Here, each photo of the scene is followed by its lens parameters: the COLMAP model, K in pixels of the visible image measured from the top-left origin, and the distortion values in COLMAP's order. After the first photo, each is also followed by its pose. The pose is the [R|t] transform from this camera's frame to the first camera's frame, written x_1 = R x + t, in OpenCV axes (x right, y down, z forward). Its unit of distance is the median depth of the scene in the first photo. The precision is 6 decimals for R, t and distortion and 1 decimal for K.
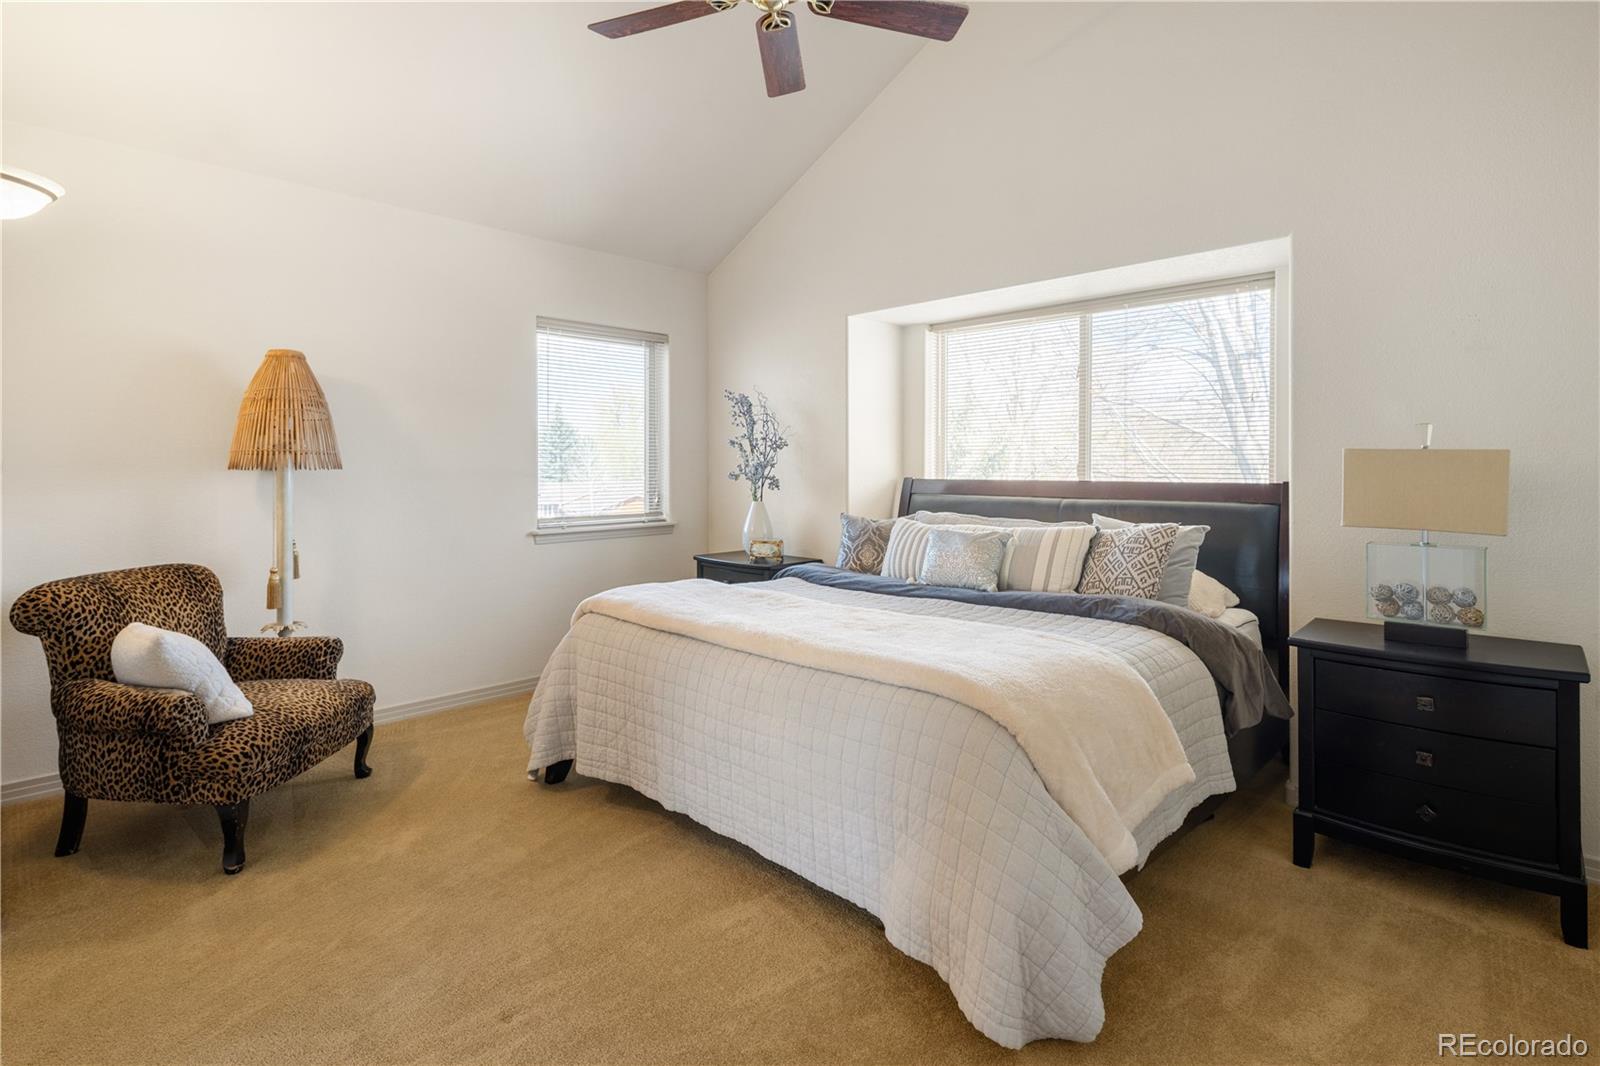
lens RADIAL K [[792.1, 0, 810.6], [0, 792.1, 454.4], [0, 0, 1]] dist [0.000635, -0.000816]
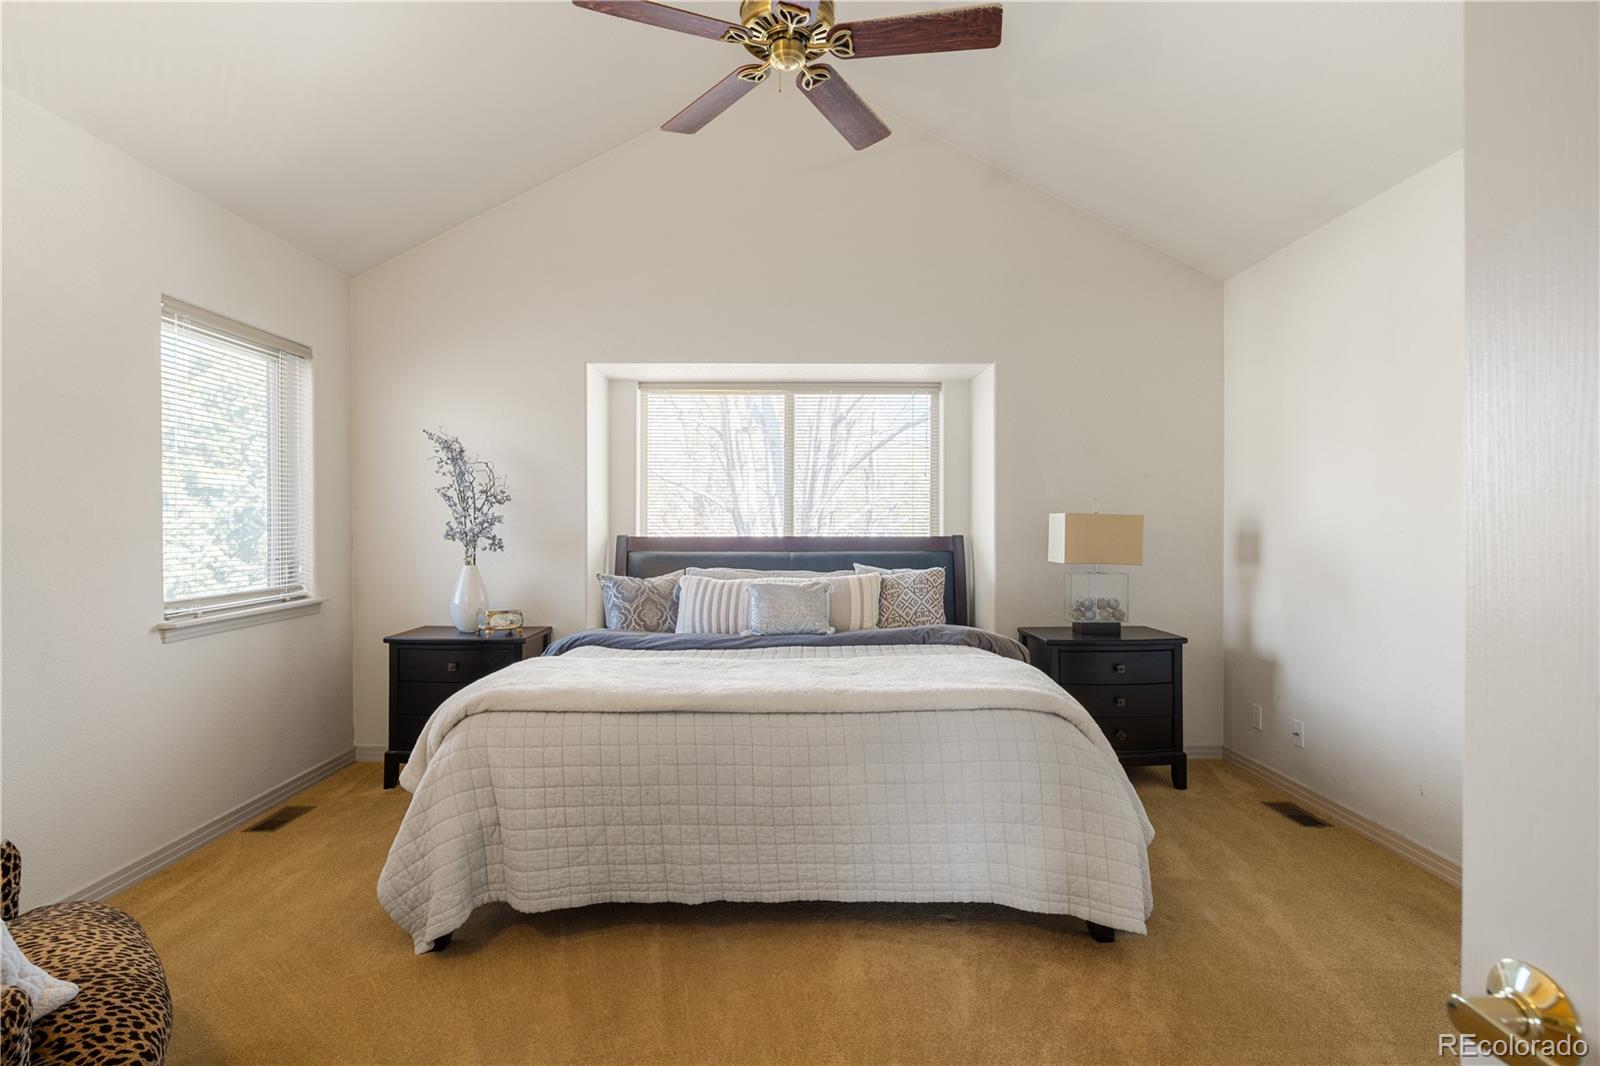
lens RADIAL K [[780.3, 0, 800.6], [0, 780.3, 515.5], [0, 0, 1]] dist [0.005156, 0.000304]
pose [[0.702041, 0.008504, 0.712086, -0.567088], [-0.011662, 0.999932, -0.000445, 0.002995], [-0.712041, -0.007992, 0.702092, 0.225363]]
